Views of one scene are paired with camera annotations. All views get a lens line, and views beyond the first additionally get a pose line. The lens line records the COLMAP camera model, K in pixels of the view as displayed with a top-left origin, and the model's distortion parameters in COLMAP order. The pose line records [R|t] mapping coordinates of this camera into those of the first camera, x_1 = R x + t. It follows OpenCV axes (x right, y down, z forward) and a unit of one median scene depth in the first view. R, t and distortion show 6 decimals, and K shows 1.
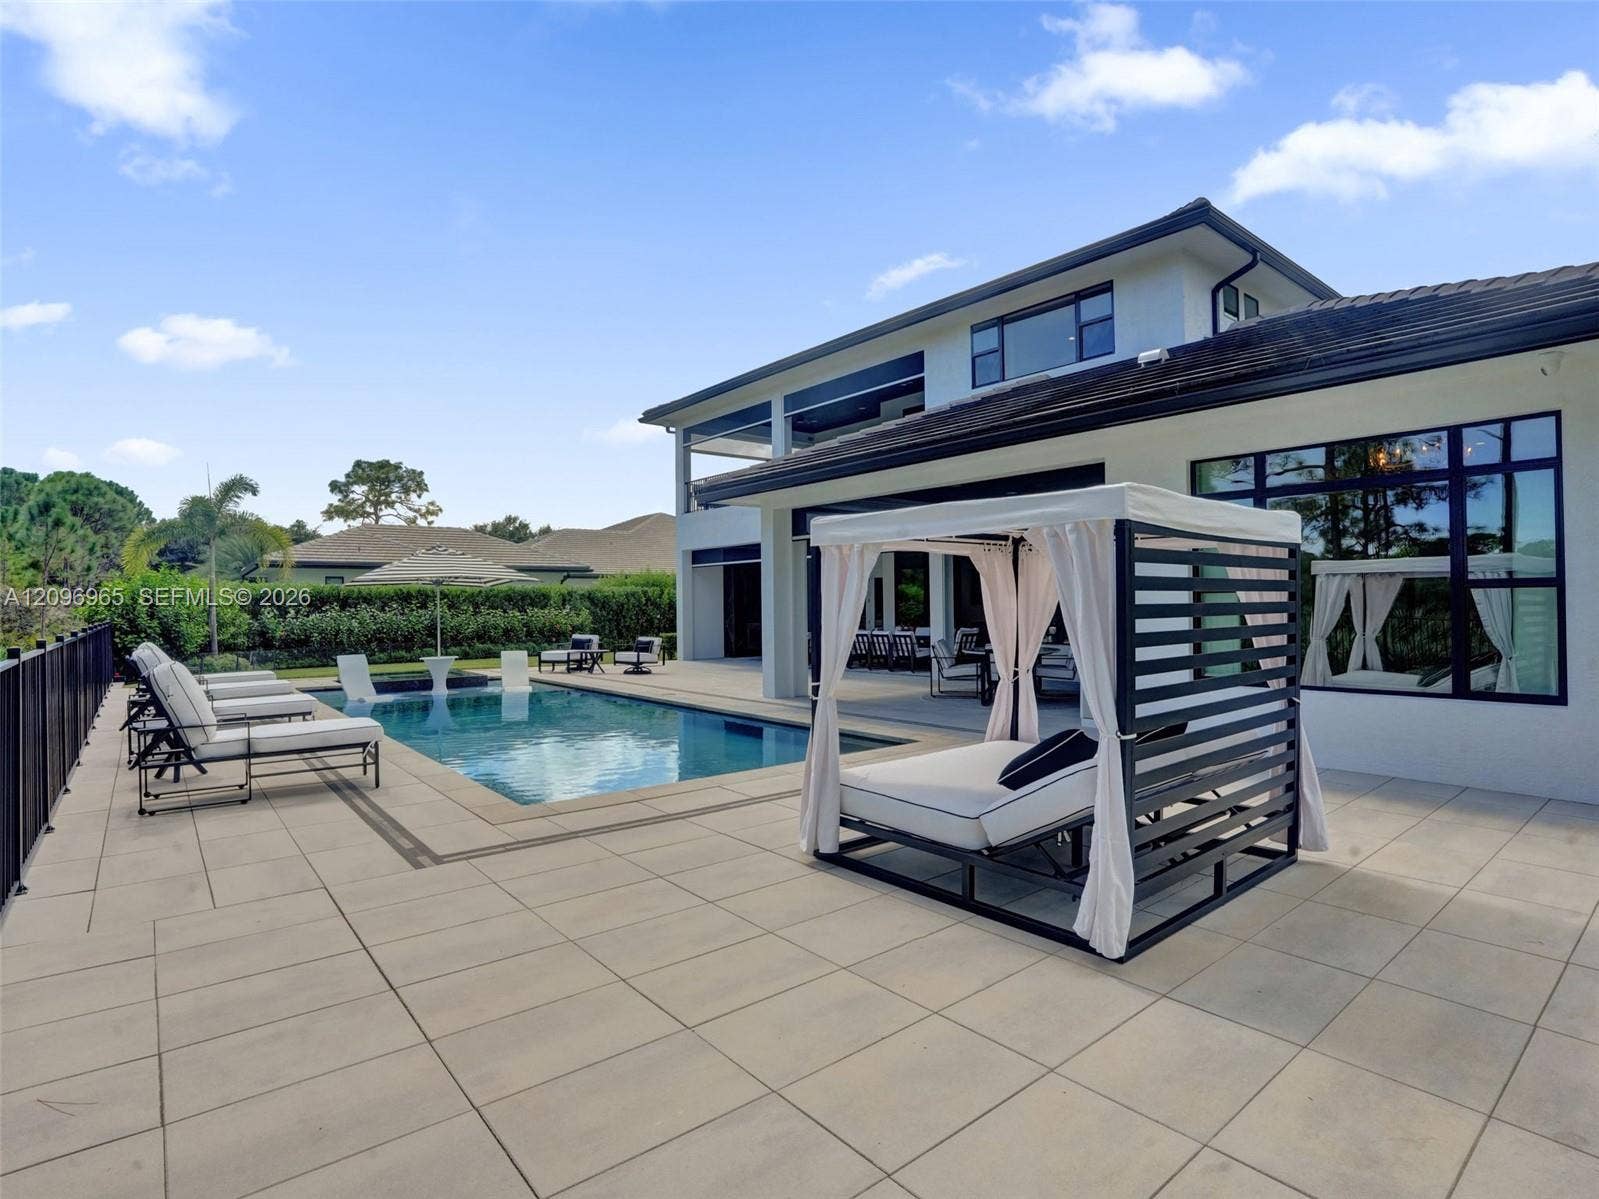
lens RADIAL K [[827.0, 0, 798.3], [0, 827.0, 598.8], [0, 0, 1]] dist [-0.068894, 0.025278]
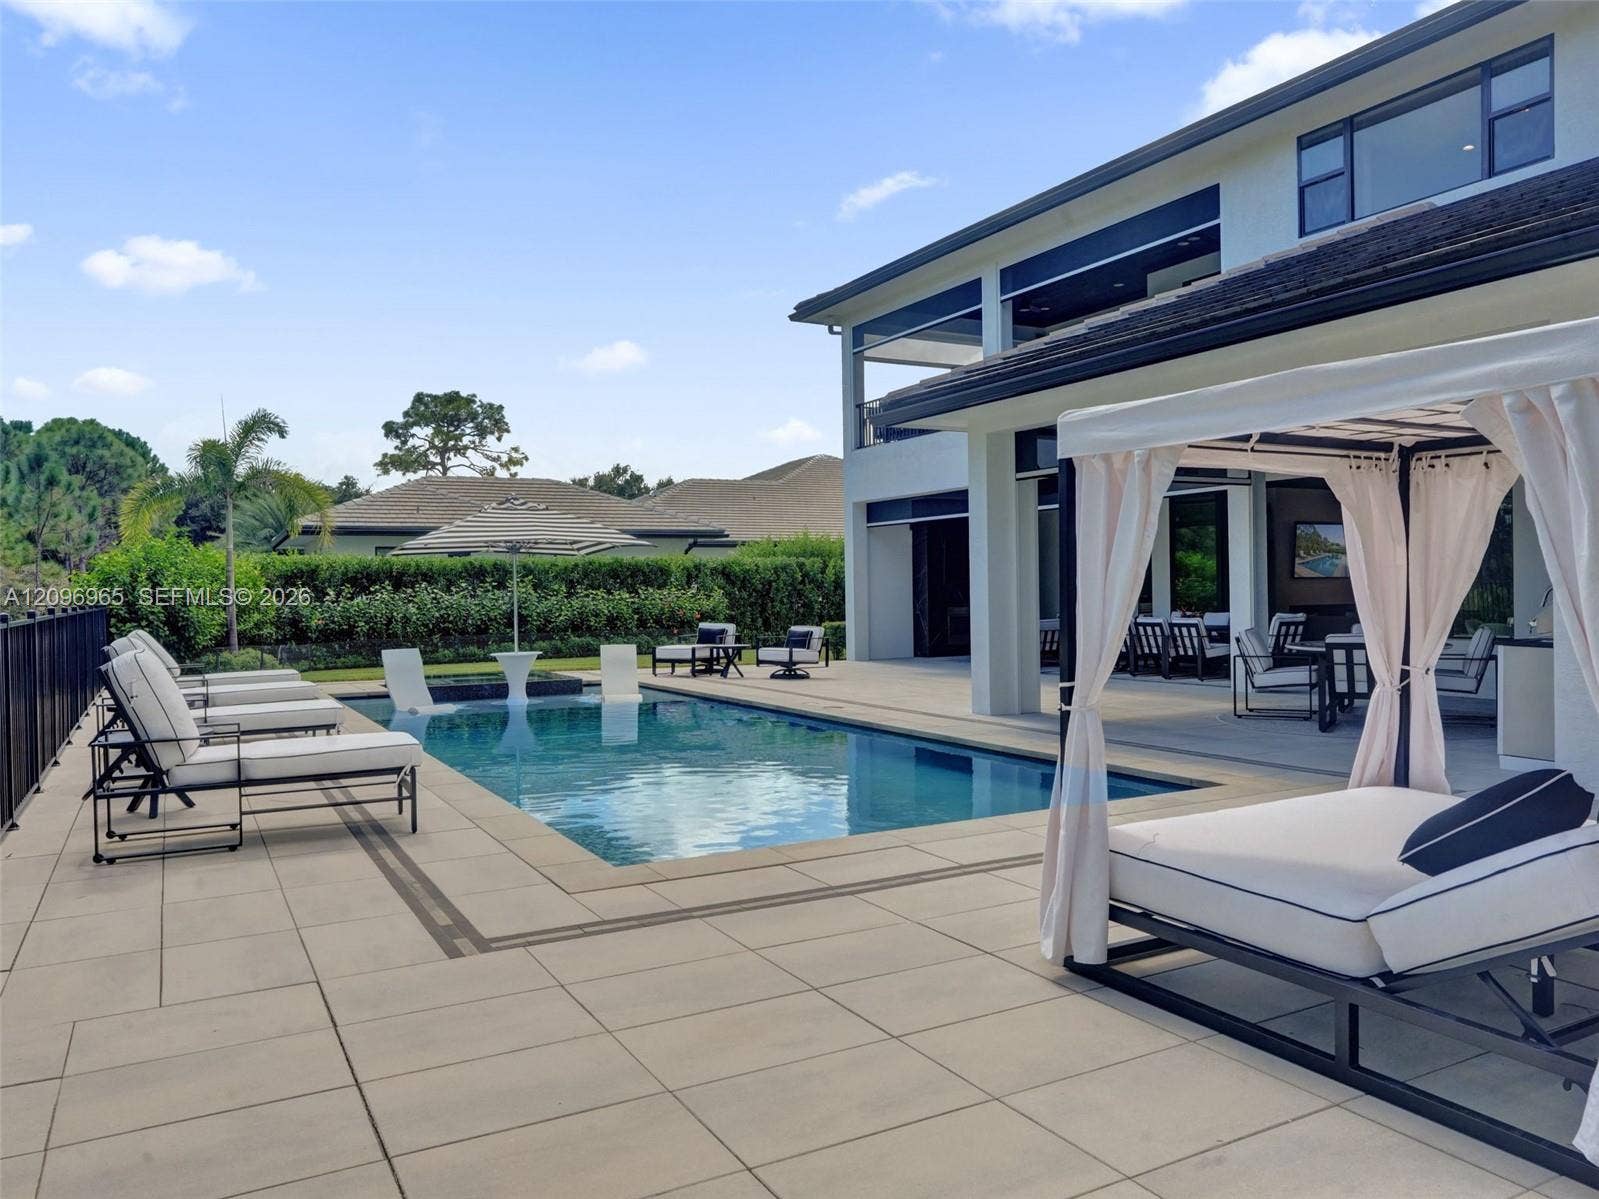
lens RADIAL K [[1167.2, 0, 797.9], [0, 1167.2, 596.3], [0, 0, 1]] dist [-0.032157, 0.020780]
pose [[0.982412, -0.002795, -0.186707, -0.003479], [0.005749, 0.999867, 0.015283, 0.006192], [0.186639, -0.016087, 0.982297, 0.031455]]
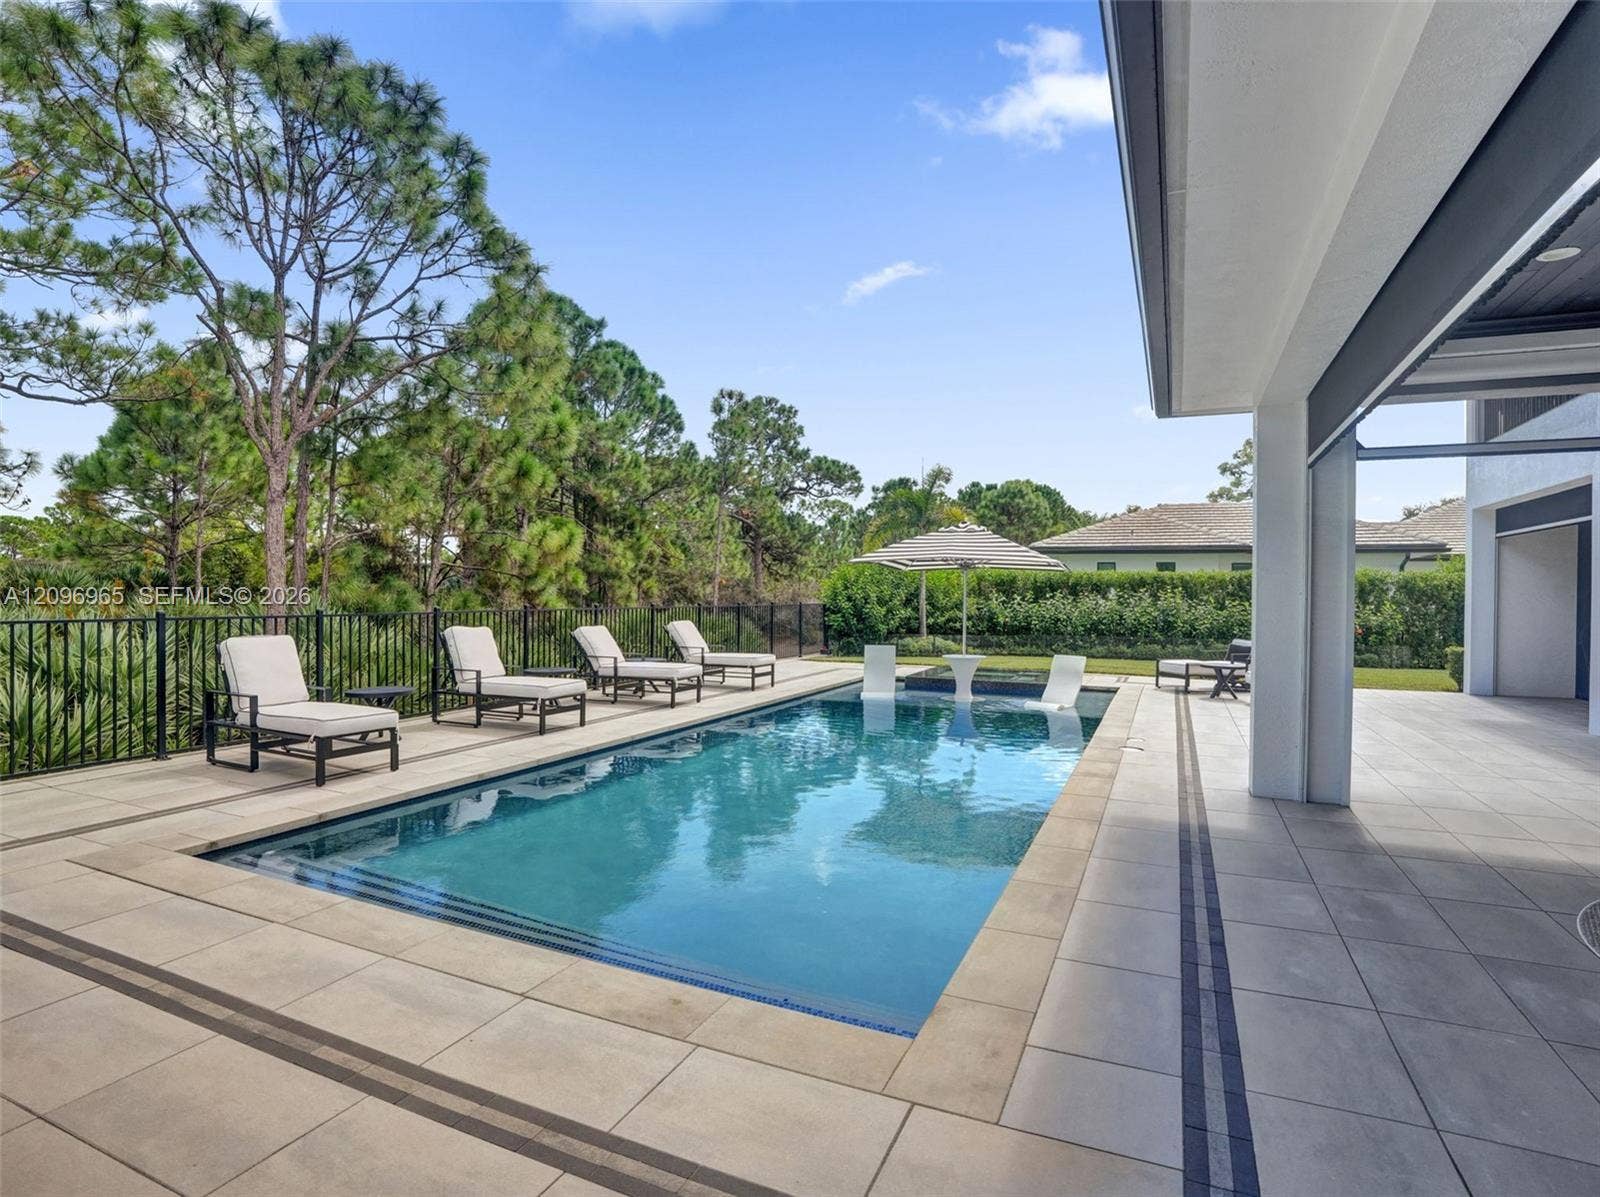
lens RADIAL K [[827.5, 0, 808.7], [0, 827.5, 595.0], [0, 0, 1]] dist [-0.068894, 0.025278]
pose [[0.448462, 0.018668, -0.893607, 0.198520], [-0.010135, 0.999824, 0.015800, -0.001311], [0.893744, 0.001971, 0.448572, 0.399161]]
